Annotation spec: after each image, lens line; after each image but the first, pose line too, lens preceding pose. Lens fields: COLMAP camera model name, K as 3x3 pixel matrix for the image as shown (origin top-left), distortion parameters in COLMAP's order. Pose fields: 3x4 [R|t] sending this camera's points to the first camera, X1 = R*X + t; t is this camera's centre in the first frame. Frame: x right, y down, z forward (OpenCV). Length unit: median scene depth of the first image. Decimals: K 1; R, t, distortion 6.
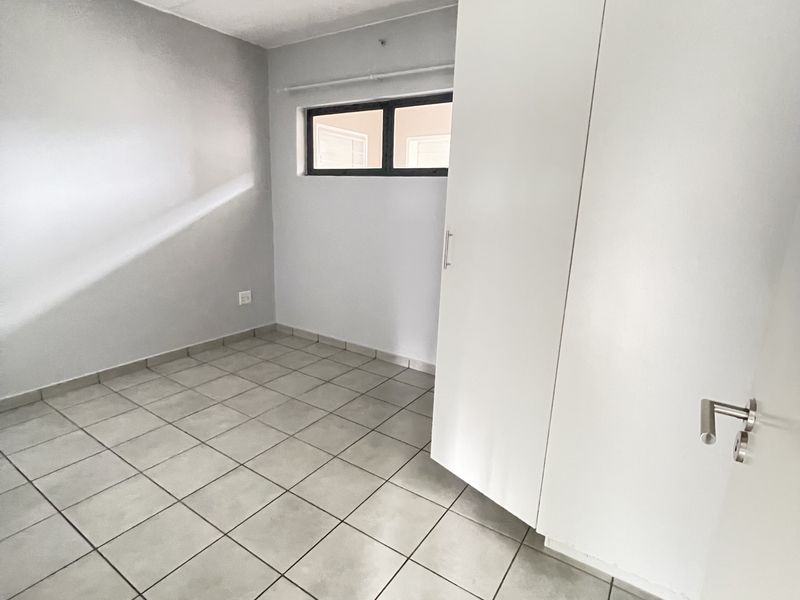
lens RADIAL K [[432.5, 0, 395.2], [0, 432.5, 299.4], [0, 0, 1]] dist [-0.000728, 0.001372]
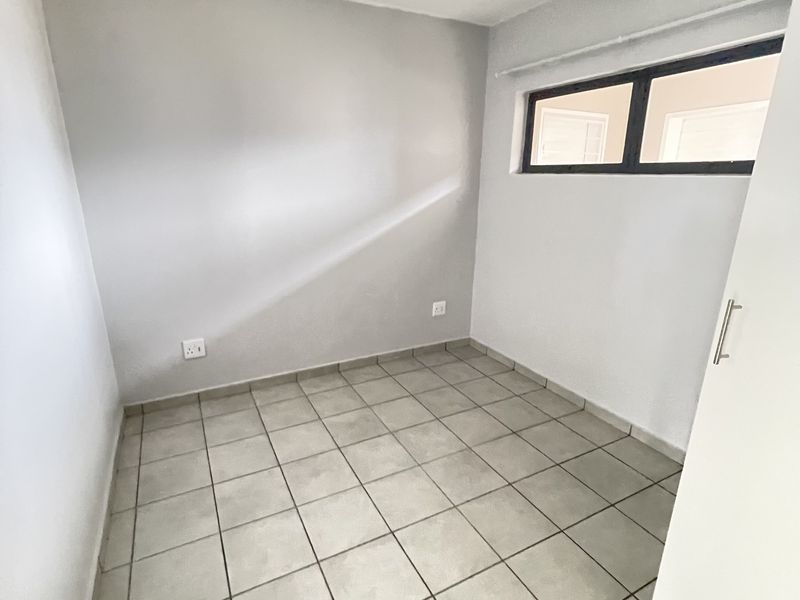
lens RADIAL K [[432.5, 0, 395.2], [0, 432.5, 299.4], [0, 0, 1]] dist [-0.000728, 0.001372]
pose [[0.877124, 0.109085, -0.467712, 0.000518], [-0.091593, 0.993984, 0.060061, -0.078530], [0.471450, -0.009842, 0.881838, 0.156296]]
